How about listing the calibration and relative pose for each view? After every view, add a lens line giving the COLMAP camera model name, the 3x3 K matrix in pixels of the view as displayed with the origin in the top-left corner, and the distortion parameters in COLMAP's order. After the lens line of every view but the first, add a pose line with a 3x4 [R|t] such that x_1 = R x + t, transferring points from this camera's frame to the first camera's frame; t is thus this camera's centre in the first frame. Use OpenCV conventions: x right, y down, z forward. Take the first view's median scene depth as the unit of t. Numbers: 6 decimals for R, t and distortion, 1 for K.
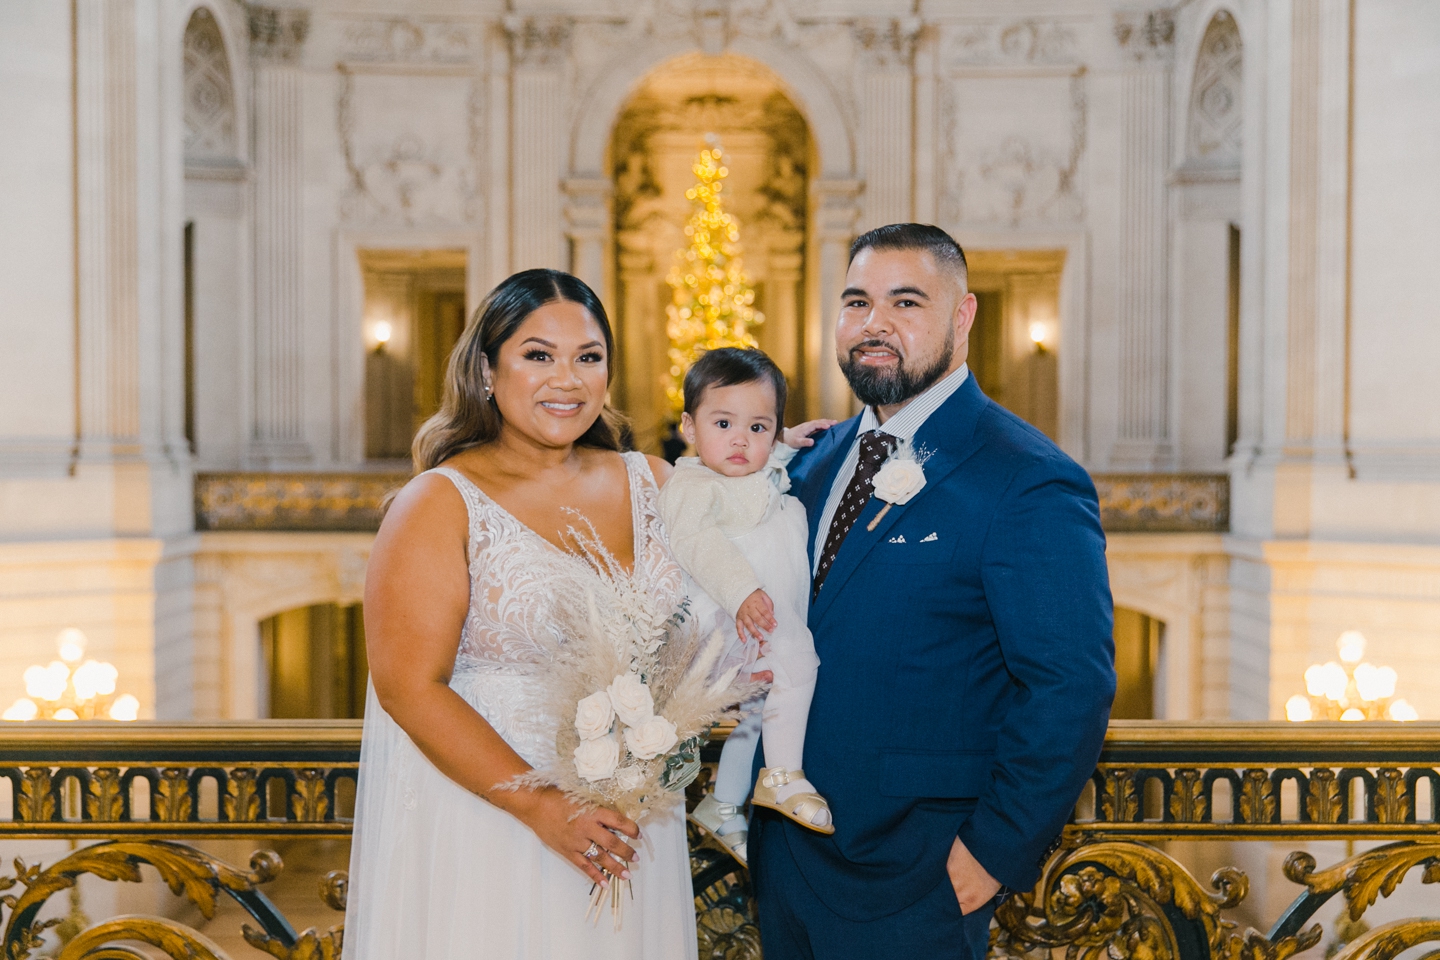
lens RADIAL K [[1852.6, 0, 713.4], [0, 1852.6, 494.2], [0, 0, 1]] dist [0.015807, -0.005055]
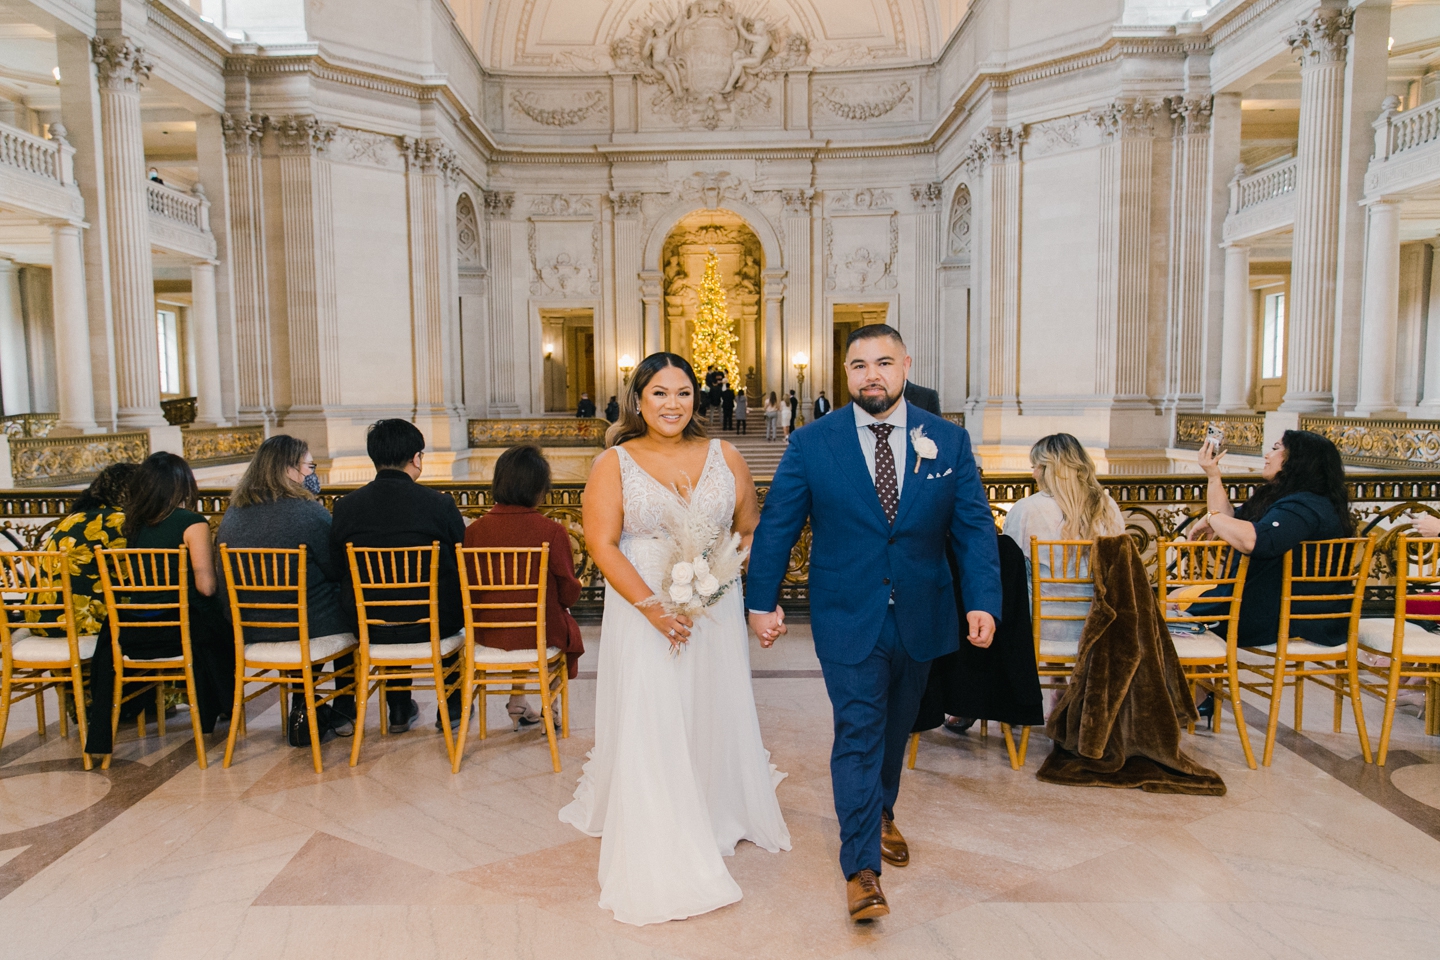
lens RADIAL K [[990.8, 0, 686.8], [0, 990.8, 485.4], [0, 0, 1]] dist [0.009124, -0.003613]
pose [[0.999446, -0.012746, -0.030734, 0.001576], [0.014502, 0.998233, 0.057624, 0.001513], [0.029945, -0.058037, 0.997865, -0.100886]]
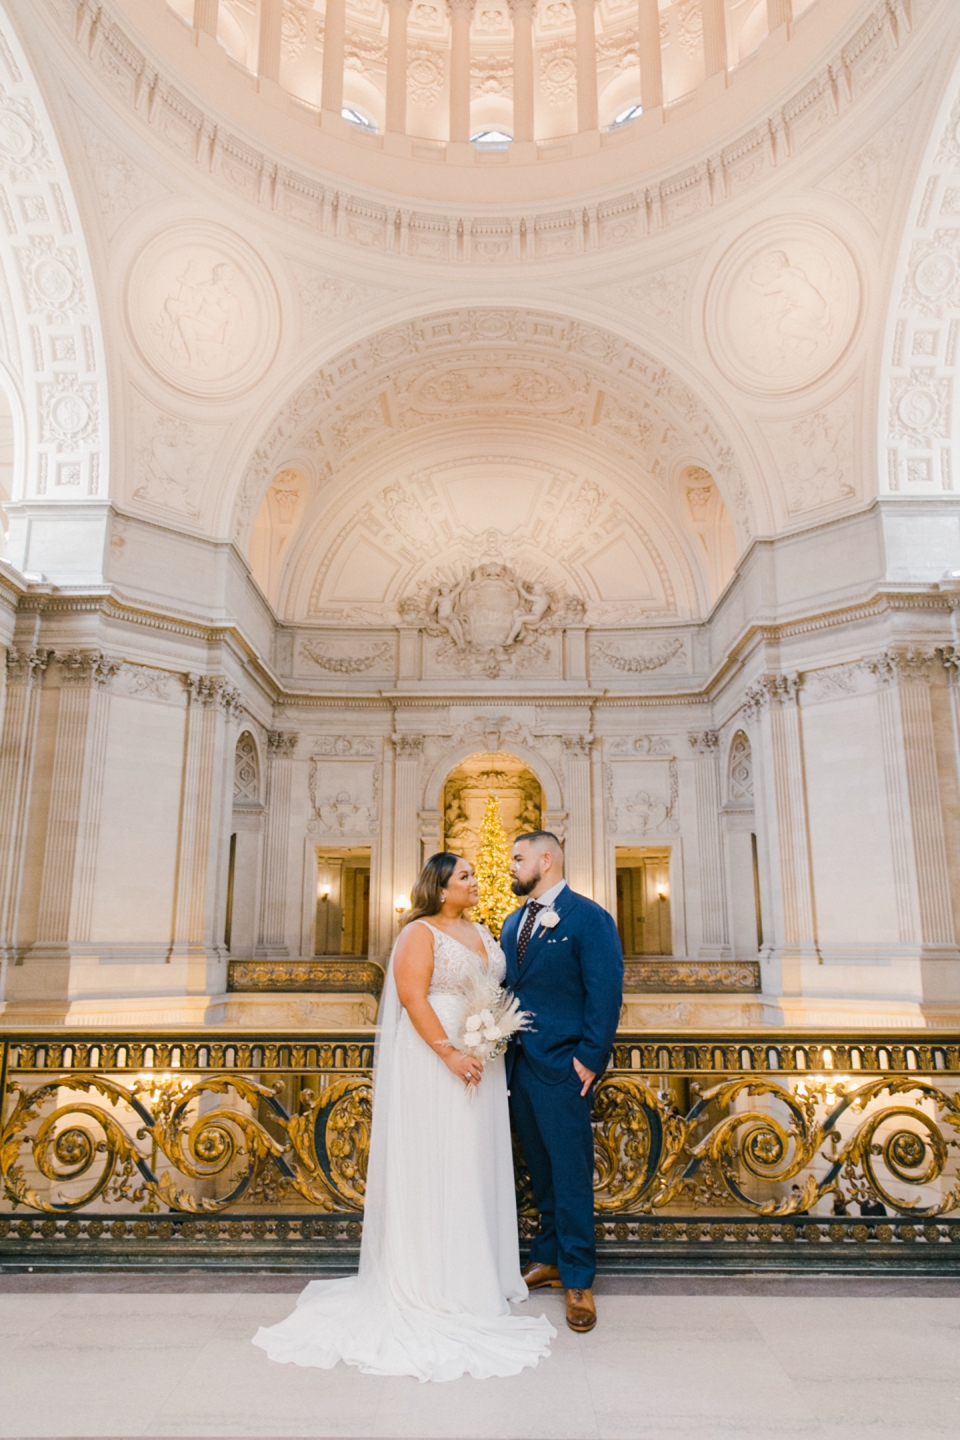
lens RADIAL K [[958.6, 0, 476.8], [0, 958.6, 739.5], [0, 0, 1]] dist [0.009772, -0.003508]
pose [[0.999759, -0.004942, -0.021375, 0.004825], [-0.000366, 0.970405, -0.241482, 0.005365], [0.021936, 0.241431, 0.970170, -0.031808]]
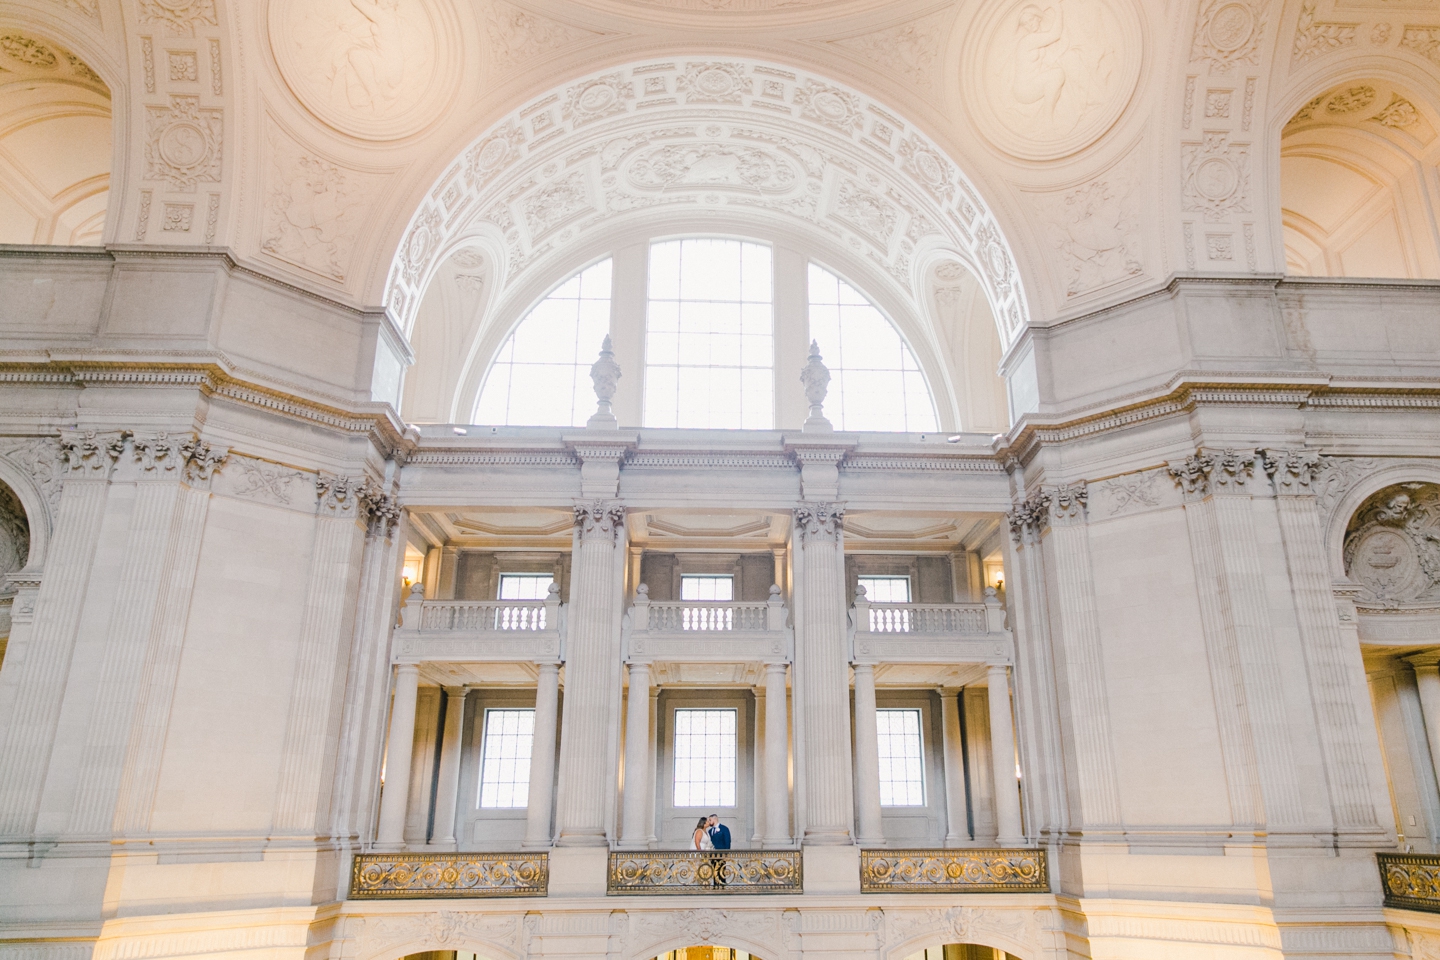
lens RADIAL K [[1013.8, 0, 754.5], [0, 1013.8, 459.4], [0, 0, 1]] dist [0.000817, -0.003101]
pose [[0.052278, -0.340282, -0.938869, 0.361363], [-0.028104, 0.939281, -0.341996, -0.013376], [0.998237, 0.044265, 0.039540, 0.455339]]
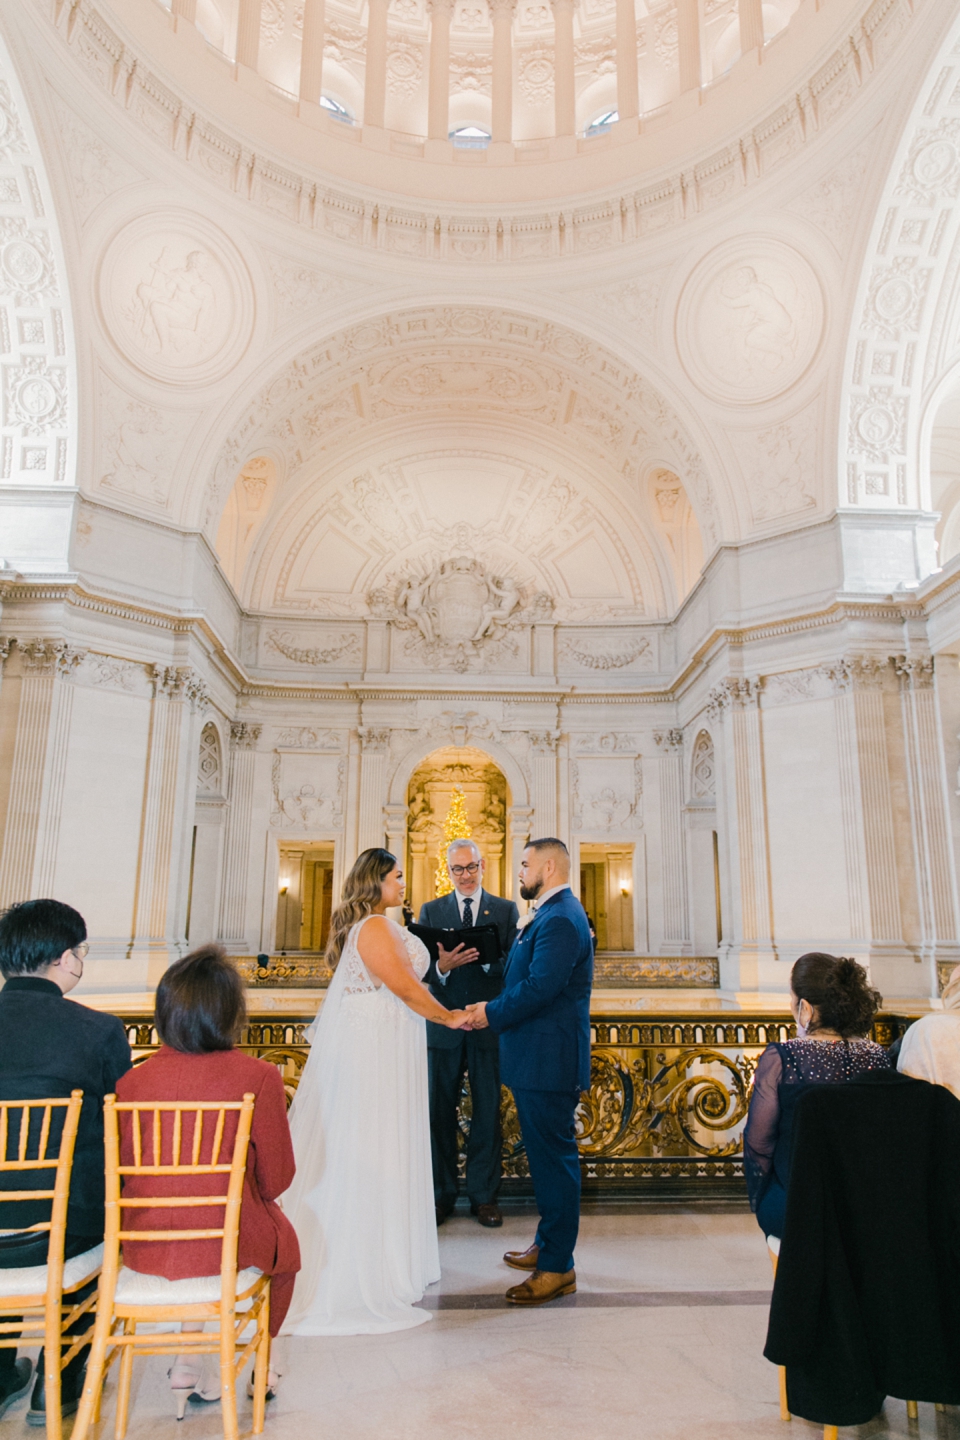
lens RADIAL K [[990.8, 0, 505.0], [0, 990.8, 720.5], [0, 0, 1]] dist [0.009124, -0.003613]
pose [[0.998775, 0.012713, 0.047824, -0.003095], [-0.000468, 0.968819, -0.247767, 0.005737], [-0.049483, 0.247441, 0.967638, -0.067510]]
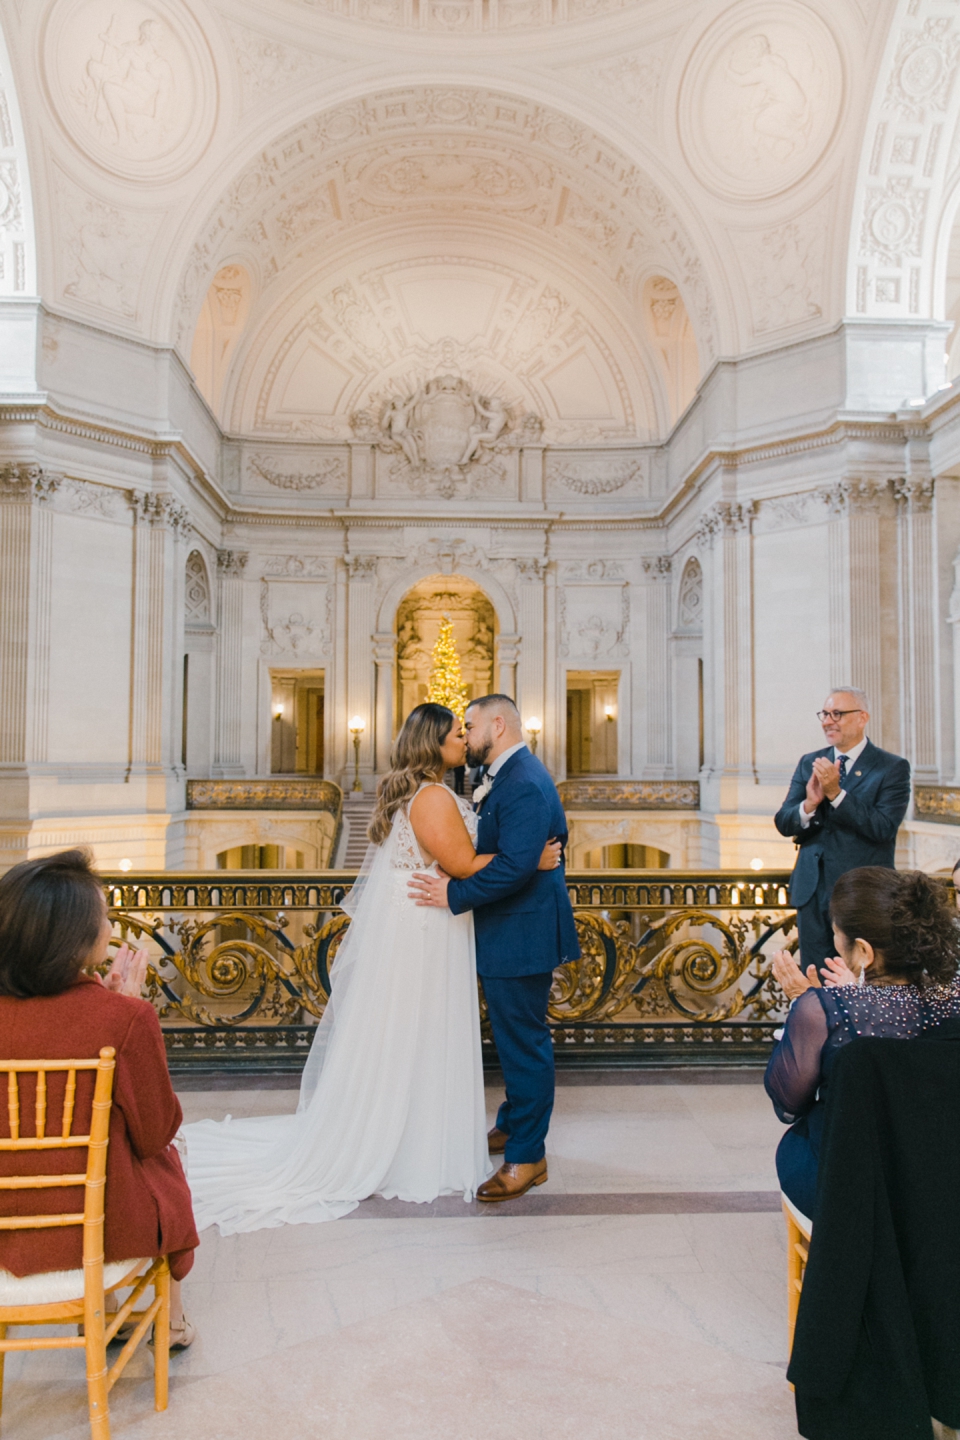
lens RADIAL K [[962.1, 0, 484.3], [0, 962.1, 719.5], [0, 0, 1]] dist [0.007813, -0.002241]
pose [[0.999255, 0.003352, 0.038457, 0.000561], [-0.000495, 0.997254, -0.074050, 0.000160], [-0.038600, 0.073976, 0.996513, -0.044648]]
